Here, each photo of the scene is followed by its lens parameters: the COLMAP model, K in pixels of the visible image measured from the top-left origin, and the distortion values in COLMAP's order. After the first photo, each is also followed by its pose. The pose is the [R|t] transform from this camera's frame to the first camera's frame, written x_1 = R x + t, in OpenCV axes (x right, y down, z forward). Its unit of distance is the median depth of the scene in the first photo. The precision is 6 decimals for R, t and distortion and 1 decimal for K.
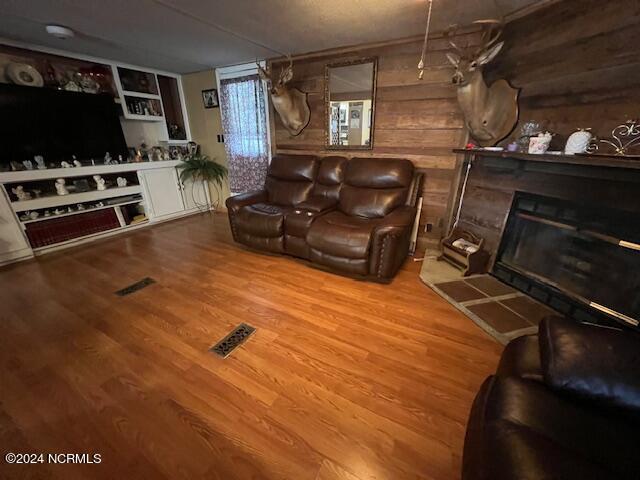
lens RADIAL K [[255.8, 0, 321.9], [0, 255.8, 237.4], [0, 0, 1]] dist [0.001006, -0.000237]
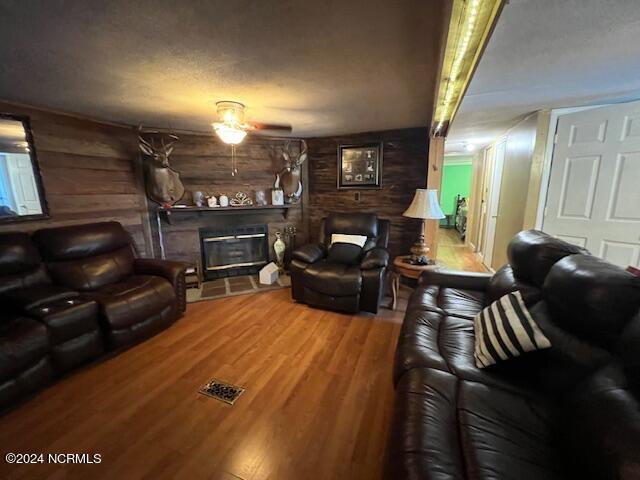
lens RADIAL K [[255.8, 0, 319.6], [0, 255.8, 239.4], [0, 0, 1]] dist [0.001006, -0.000237]
pose [[-0.117416, -0.189336, 0.974867, -1.074806], [0.370239, 0.902538, 0.219881, -0.200166], [-0.921486, 0.386751, -0.035873, 0.361110]]
